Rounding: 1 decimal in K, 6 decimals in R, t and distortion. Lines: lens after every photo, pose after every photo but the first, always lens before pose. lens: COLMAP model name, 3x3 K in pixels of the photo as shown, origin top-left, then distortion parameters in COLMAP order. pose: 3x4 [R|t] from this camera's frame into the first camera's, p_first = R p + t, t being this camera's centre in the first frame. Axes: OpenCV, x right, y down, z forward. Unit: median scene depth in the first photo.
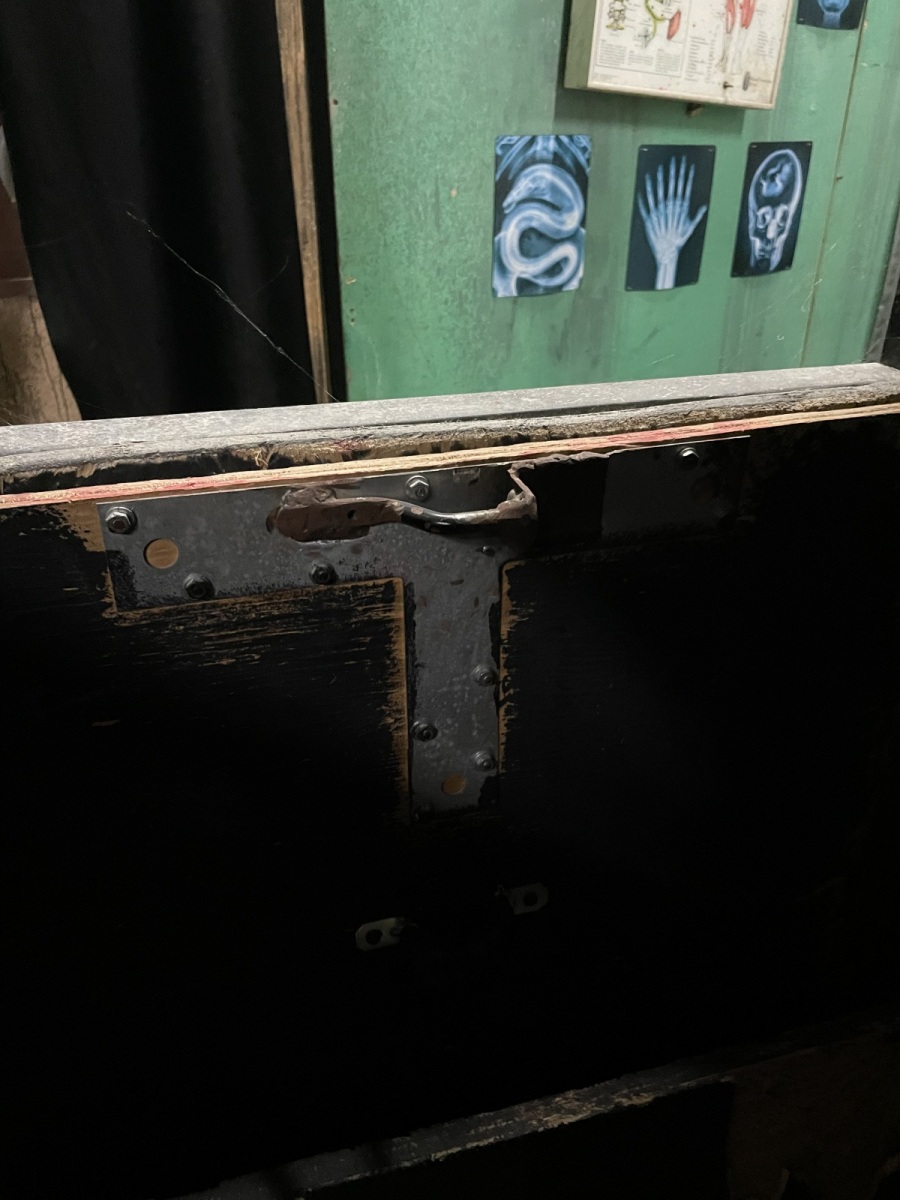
lens RADIAL K [[912.8, 0, 453.1], [0, 912.8, 591.6], [0, 0, 1]] dist [0.084185, -0.124900]
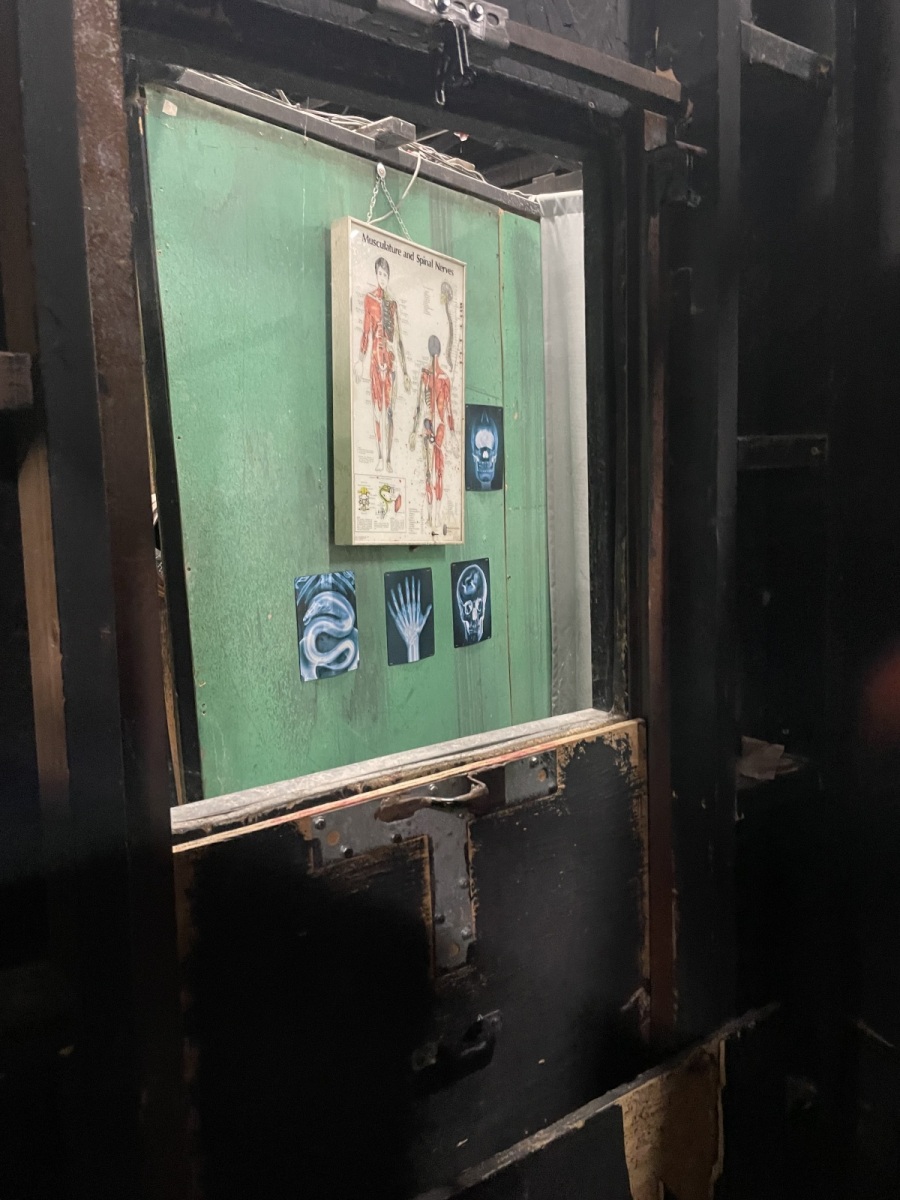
lens RADIAL K [[912.8, 0, 453.1], [0, 912.8, 591.6], [0, 0, 1]] dist [0.084185, -0.124900]
pose [[0.940206, -0.079920, 0.331098, -0.196013], [0.195604, 0.922494, -0.332781, 0.054535], [-0.278840, 0.377647, 0.882967, -0.330270]]
